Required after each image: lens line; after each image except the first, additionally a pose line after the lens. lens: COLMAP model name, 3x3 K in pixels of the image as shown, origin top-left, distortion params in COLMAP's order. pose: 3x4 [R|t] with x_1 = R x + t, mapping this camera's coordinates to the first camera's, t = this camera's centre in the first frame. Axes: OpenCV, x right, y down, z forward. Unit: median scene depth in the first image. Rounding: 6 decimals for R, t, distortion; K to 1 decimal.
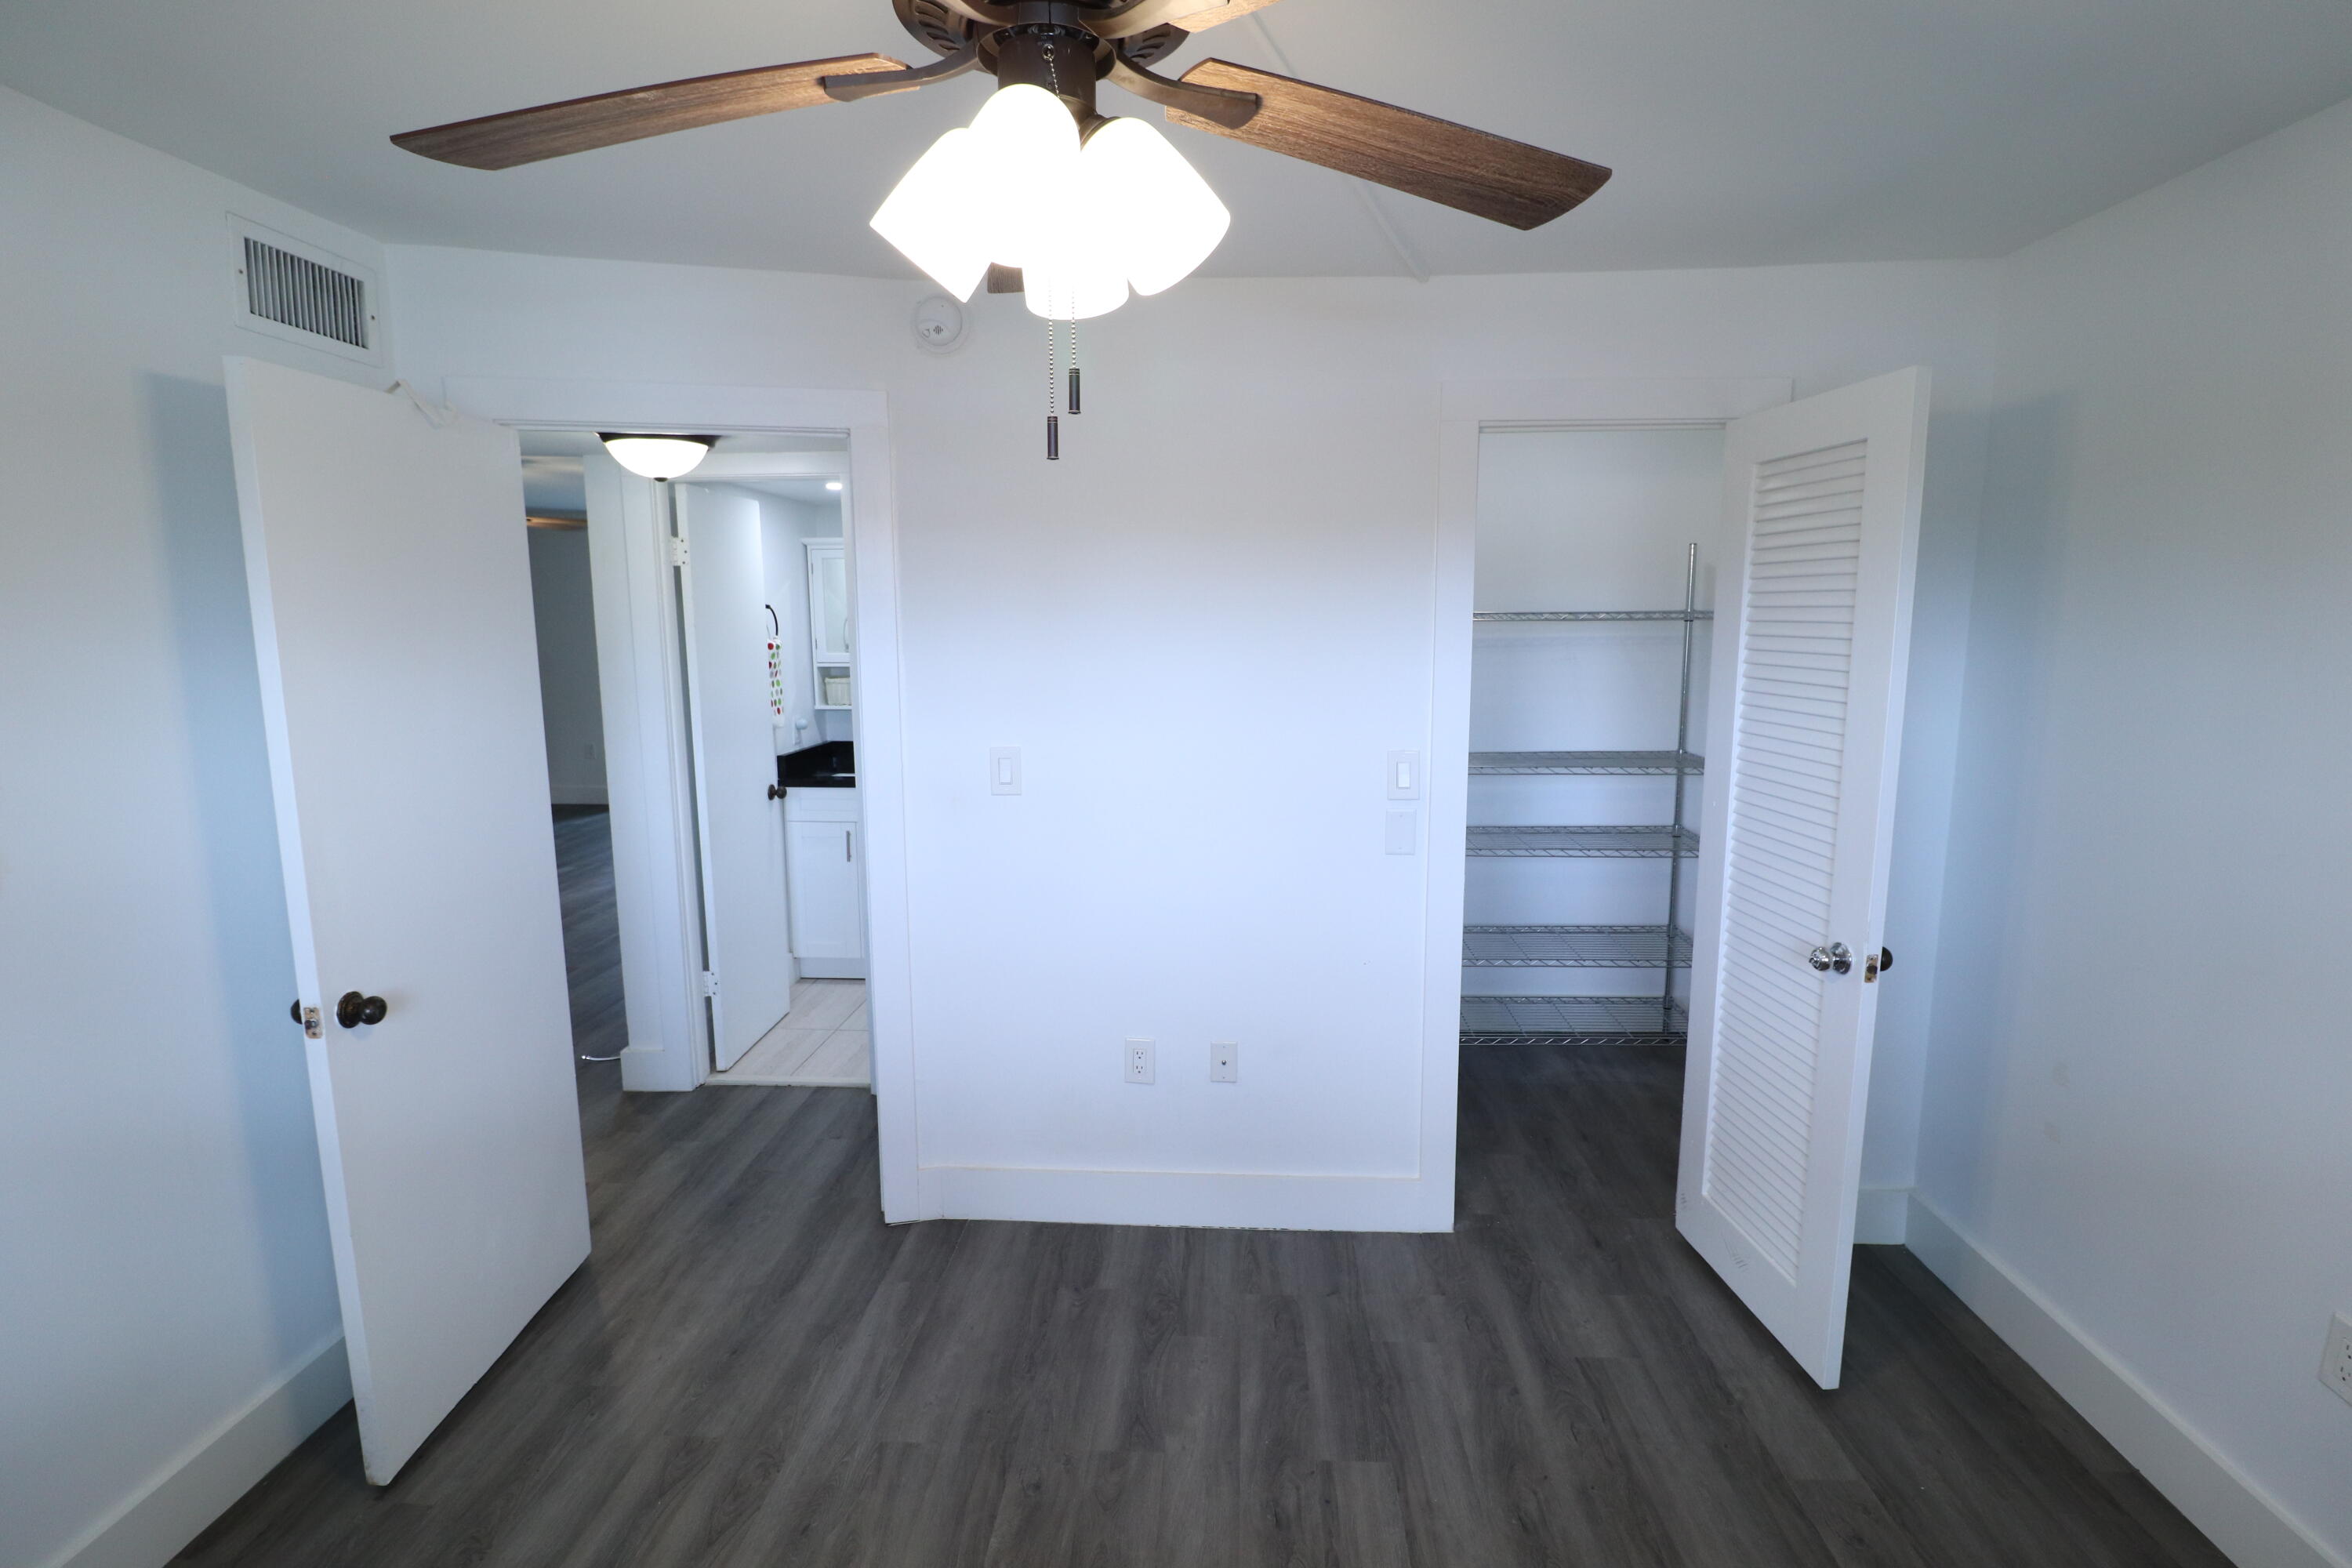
lens RADIAL K [[1090.7, 0, 1186.9], [0, 1090.7, 778.7], [0, 0, 1]] dist [-0.003746, -0.011481]
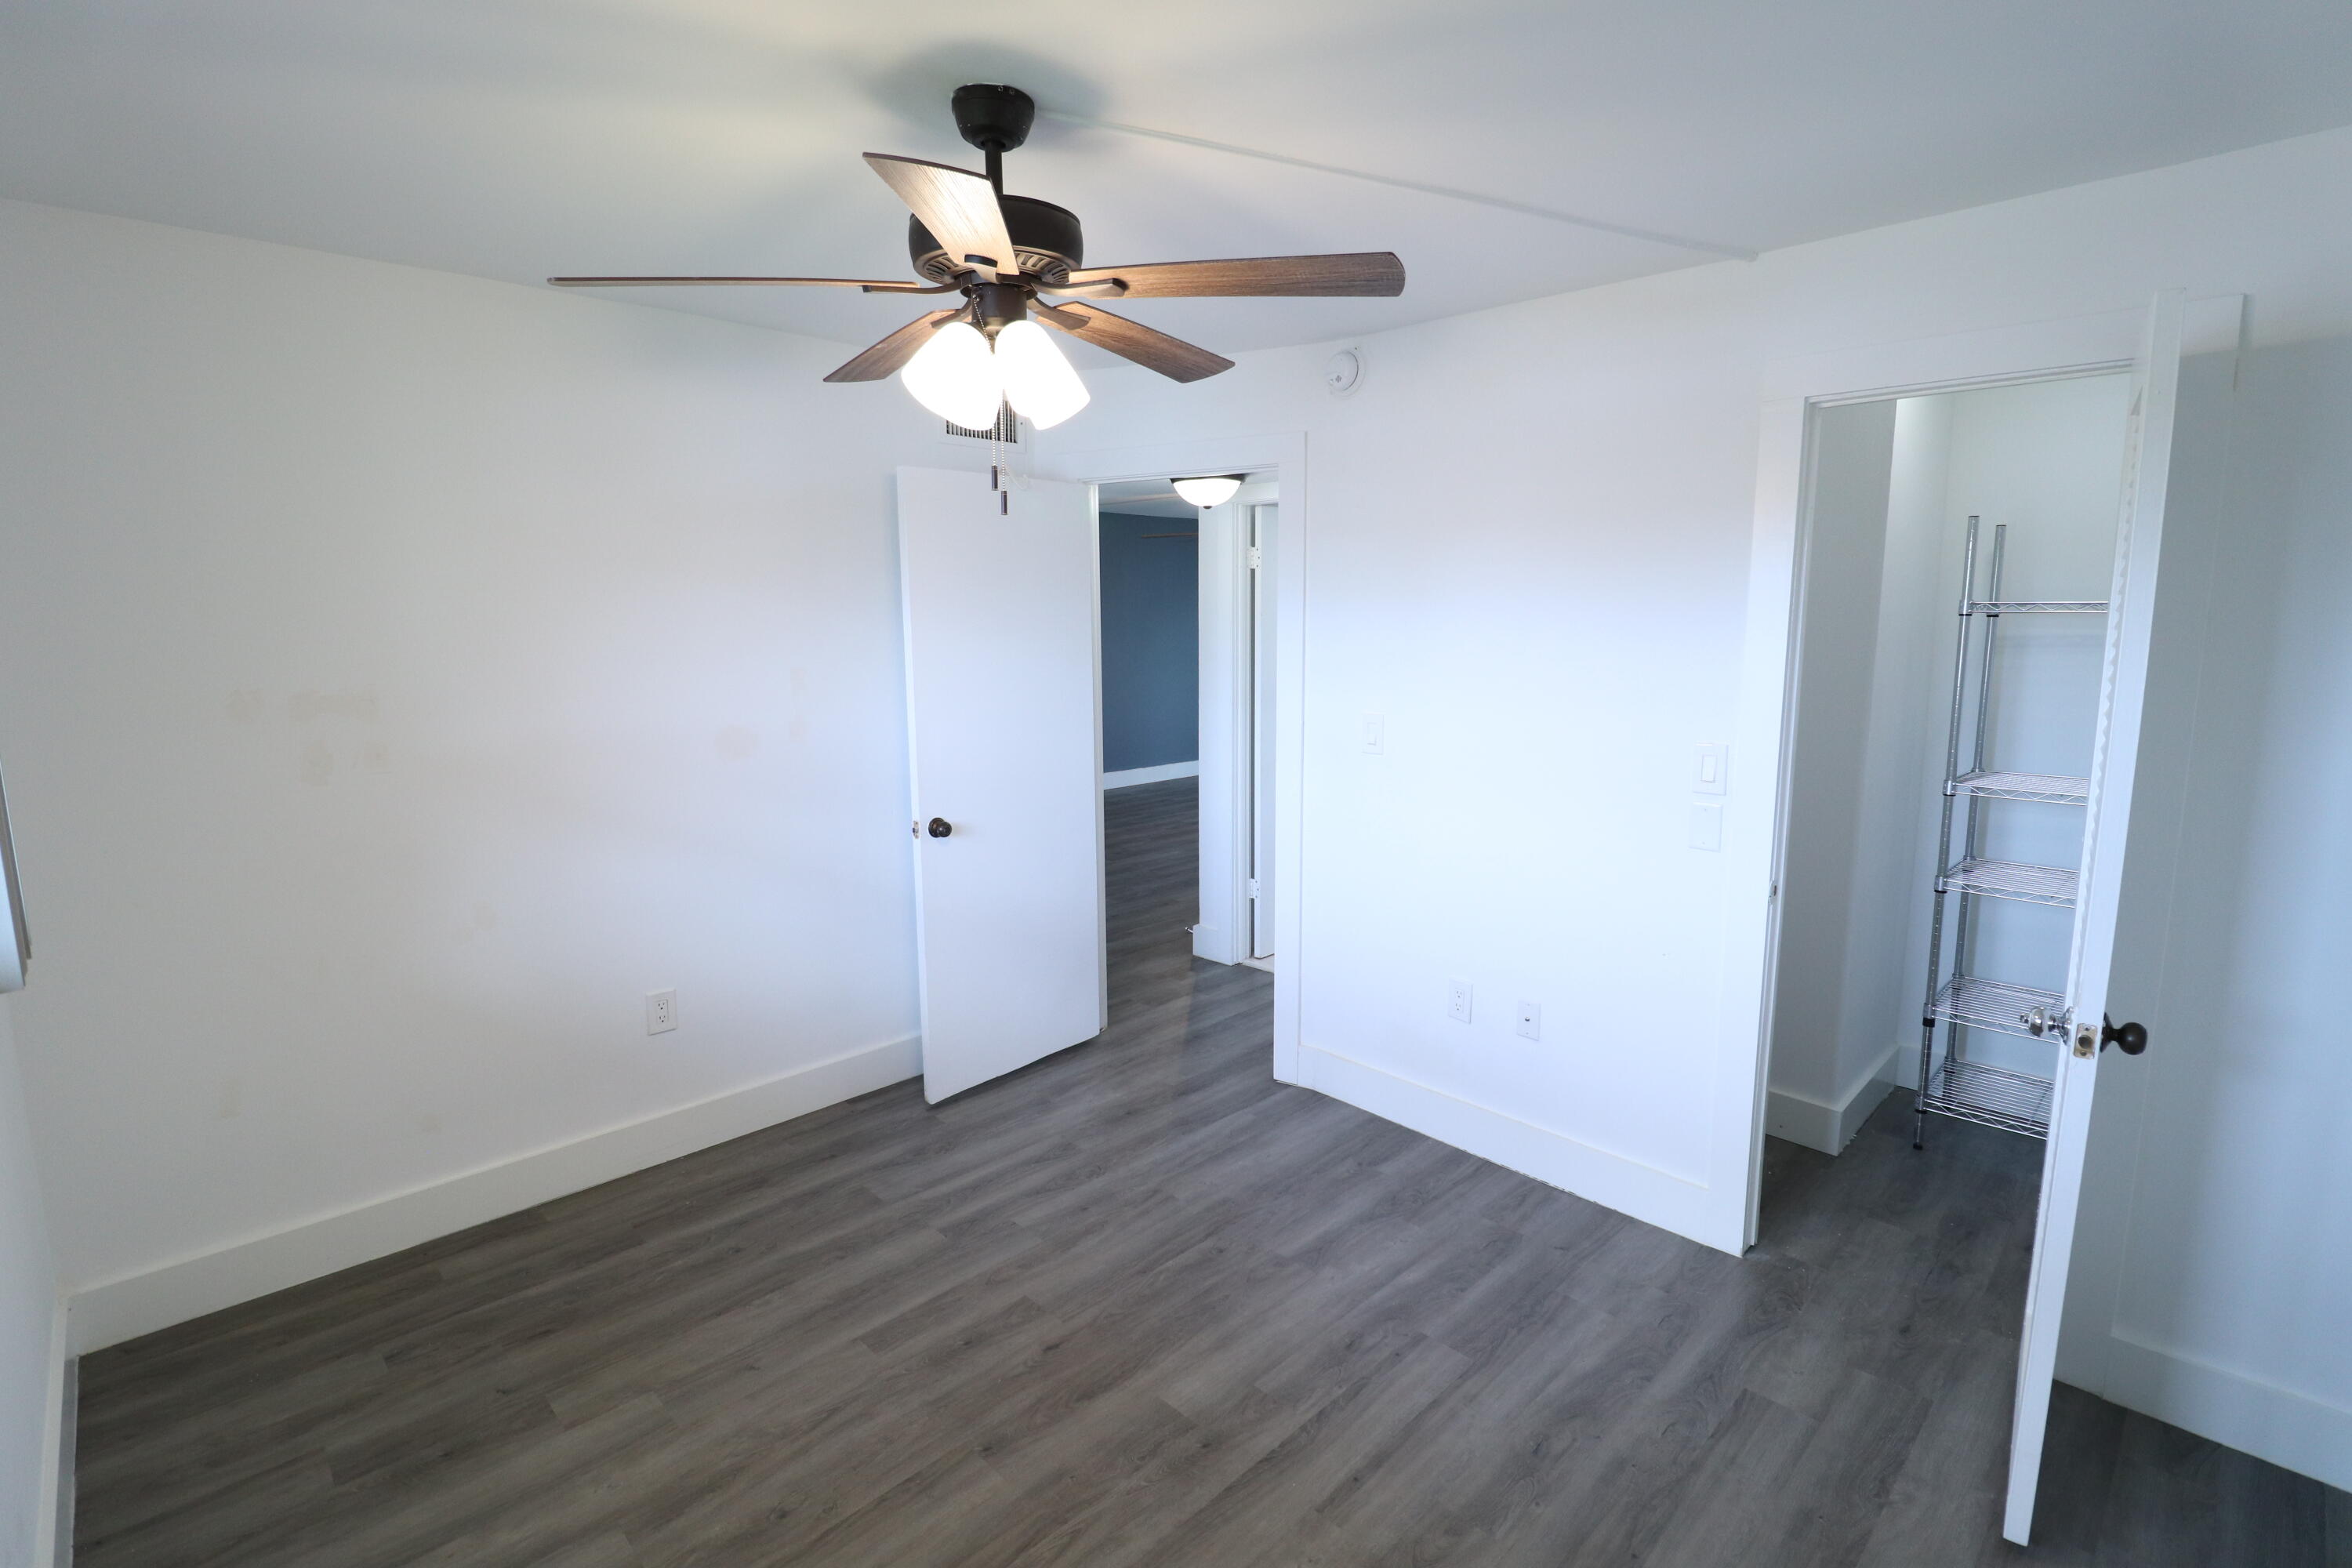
lens RADIAL K [[1090.7, 0, 1188.5], [0, 1090.7, 784.5], [0, 0, 1]] dist [-0.003746, -0.011481]
pose [[0.737619, 0.108473, -0.666447, 0.561659], [-0.100045, 0.993675, 0.051005, 0.008413], [0.667764, 0.029052, 0.743806, -0.043077]]
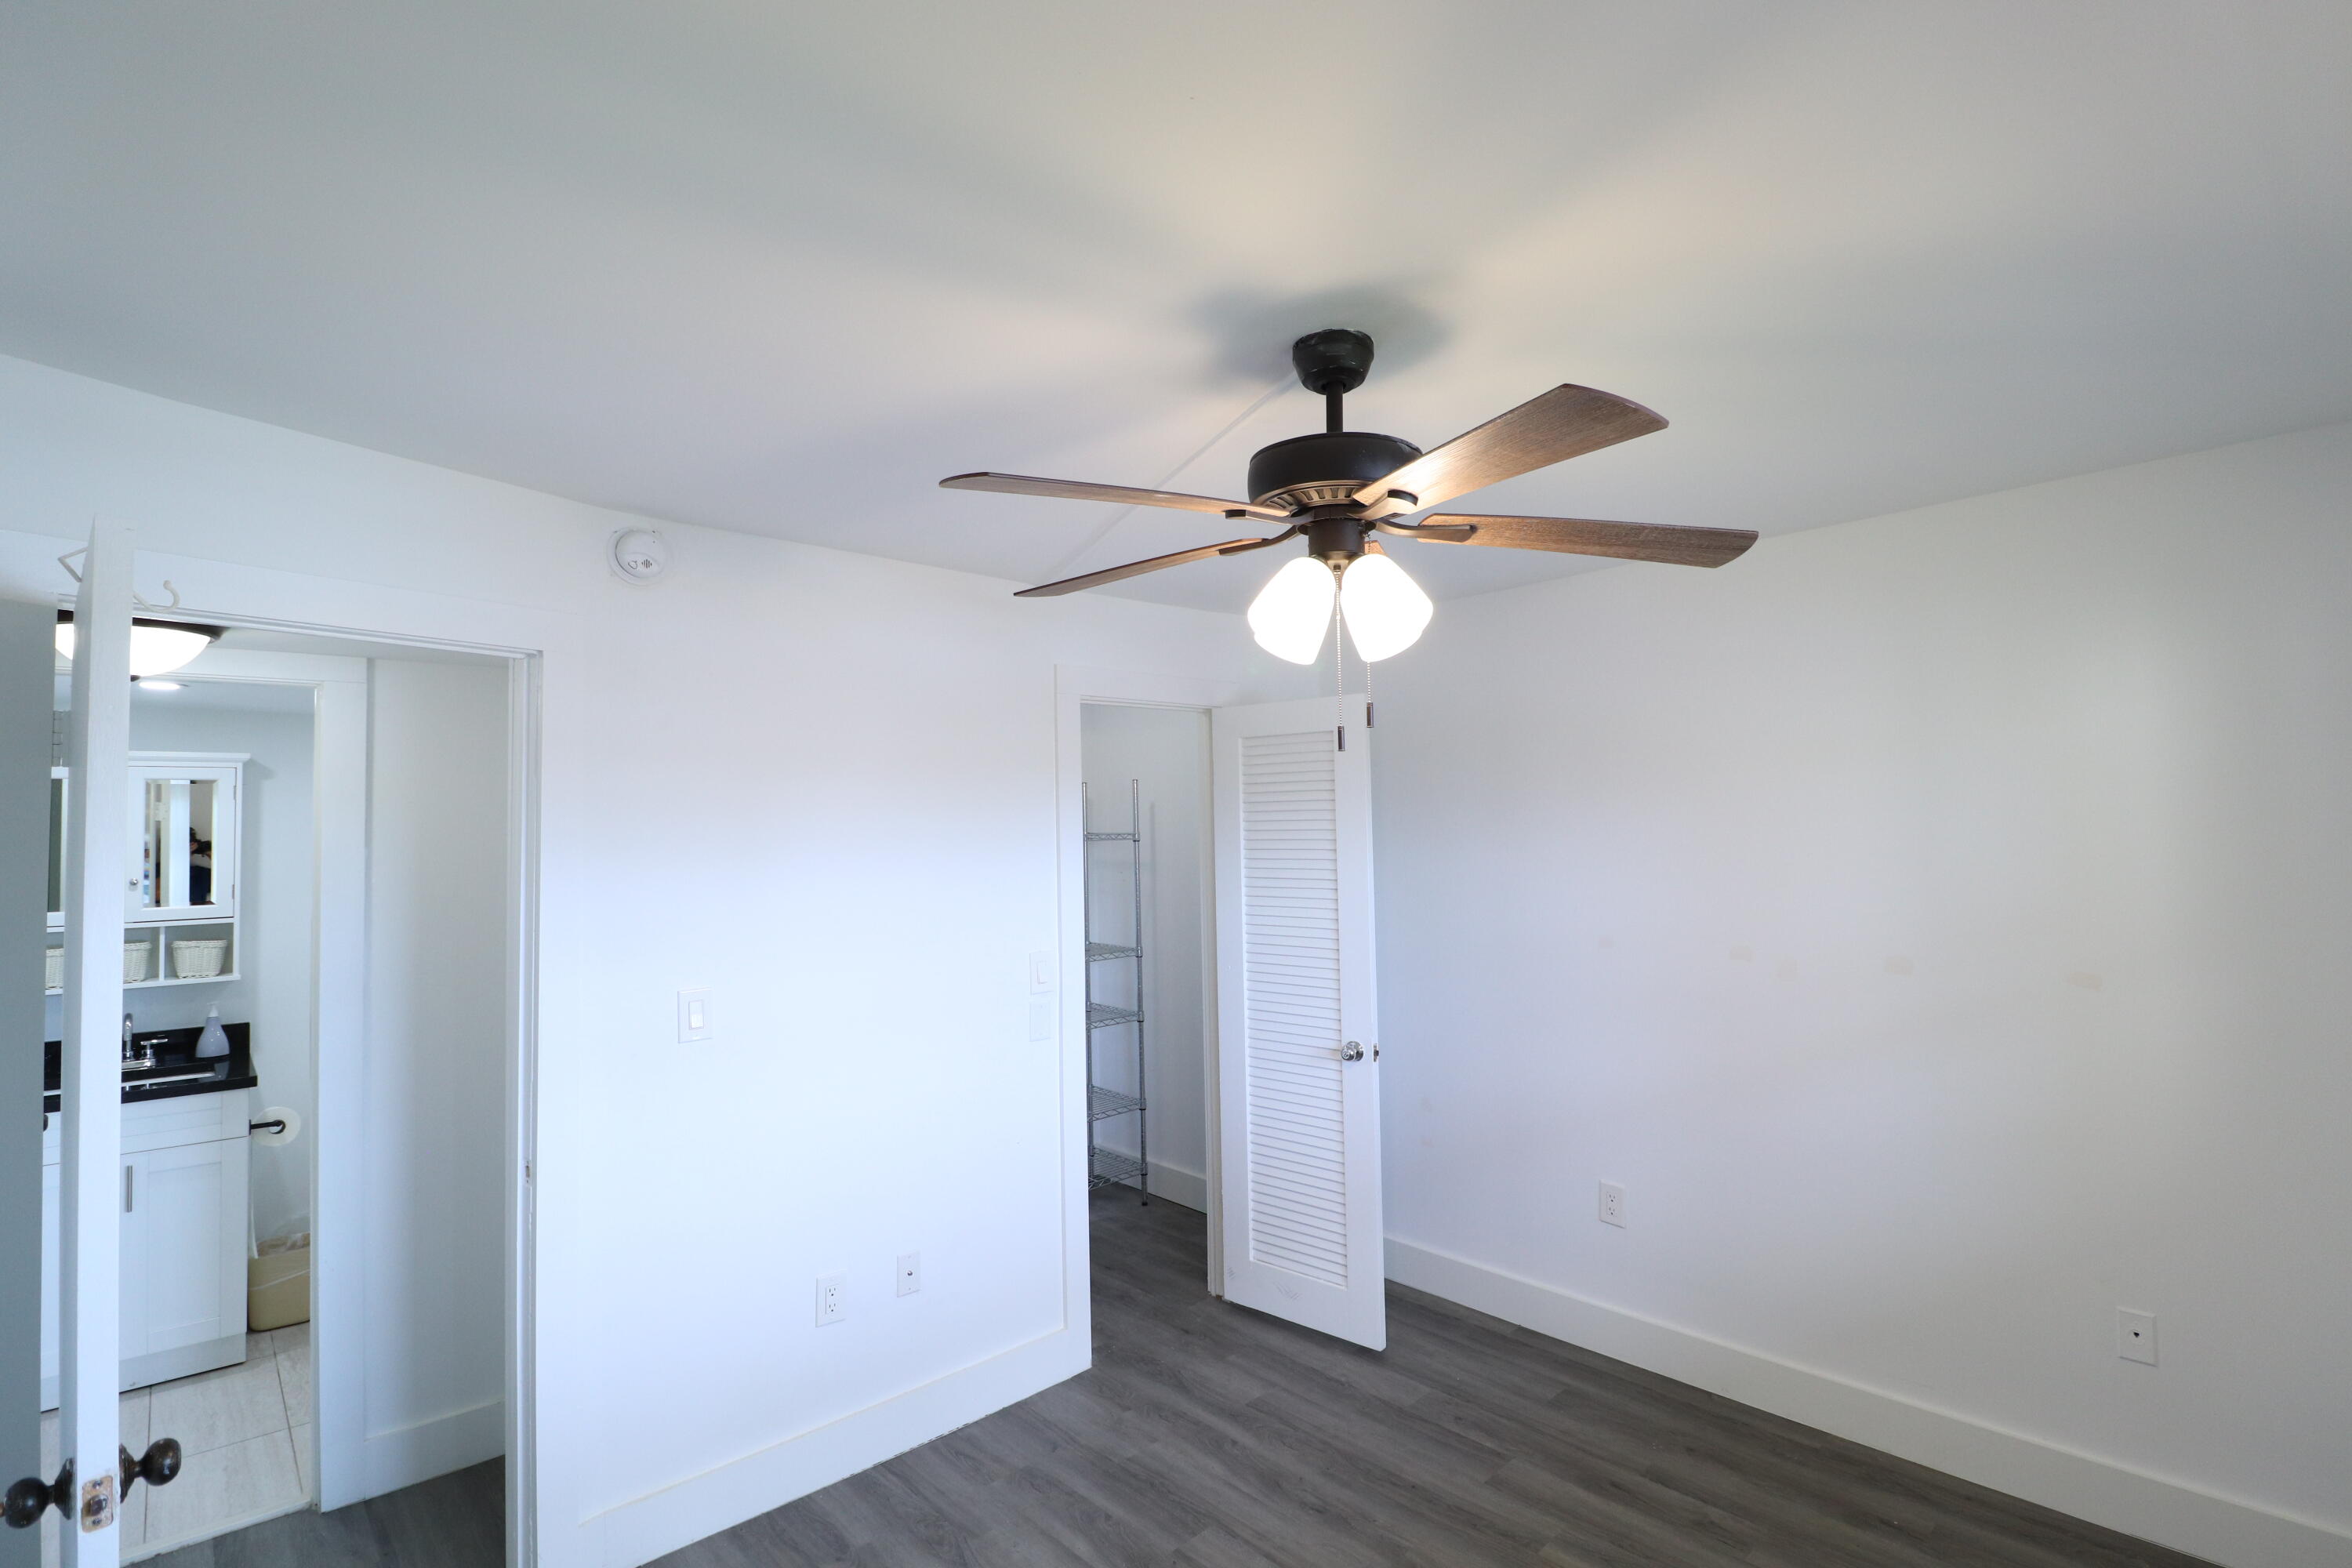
lens RADIAL K [[1090.7, 0, 1200.4], [0, 1090.7, 771.4], [0, 0, 1]] dist [-0.003746, -0.011481]
pose [[0.687166, 0.026218, 0.726028, -0.629896], [0.123624, 0.980554, -0.152417, -0.017233], [-0.715905, 0.194490, 0.670562, 0.019816]]
